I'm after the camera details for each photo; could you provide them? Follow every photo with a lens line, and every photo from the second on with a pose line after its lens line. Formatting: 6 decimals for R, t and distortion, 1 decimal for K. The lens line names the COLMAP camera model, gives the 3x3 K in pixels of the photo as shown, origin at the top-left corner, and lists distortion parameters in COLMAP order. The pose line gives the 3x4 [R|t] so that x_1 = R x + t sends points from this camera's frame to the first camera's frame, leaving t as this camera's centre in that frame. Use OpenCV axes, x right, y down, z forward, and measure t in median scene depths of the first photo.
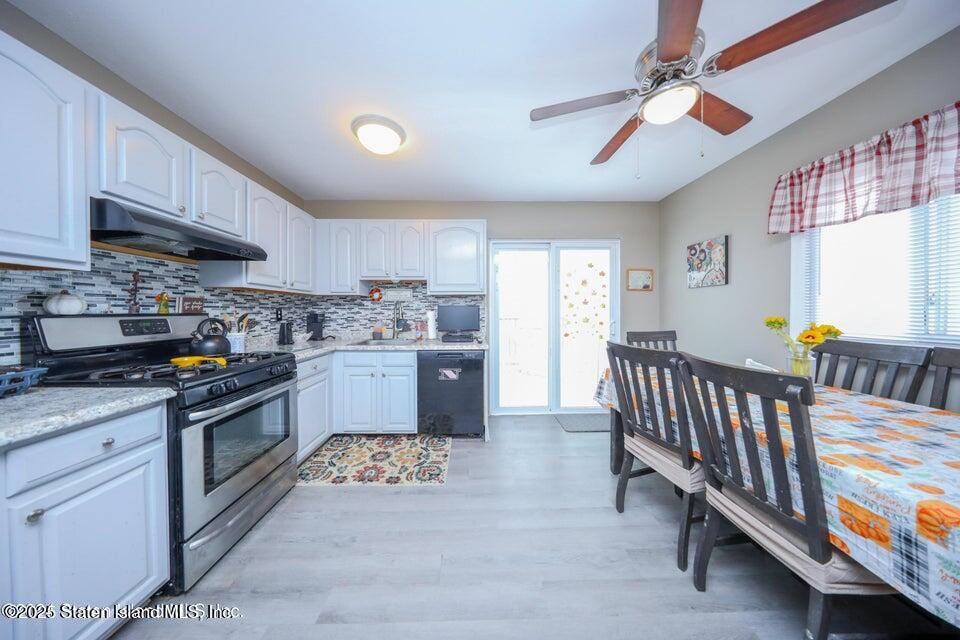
lens RADIAL K [[280.4, 0, 476.5], [0, 280.4, 315.4], [0, 0, 1]] dist [-0.000224, -0.000060]
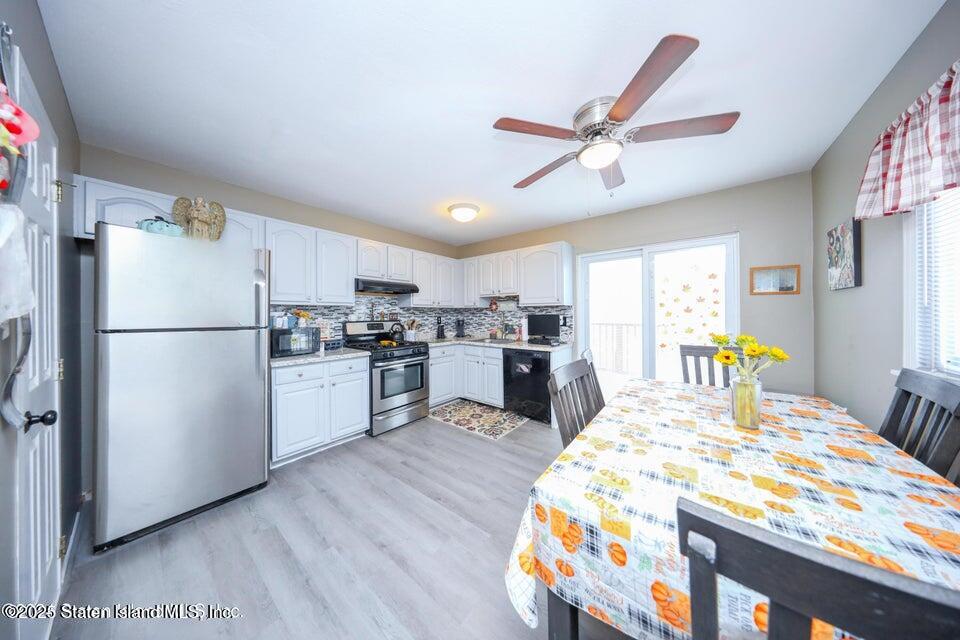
lens RADIAL K [[280.4, 0, 476.5], [0, 280.4, 315.4], [0, 0, 1]] dist [-0.000224, -0.000060]
pose [[0.762521, 0.001875, -0.646961, 0.585399], [-0.006750, 0.999964, -0.005057, -0.027184], [0.646928, 0.008223, 0.762506, -0.139234]]
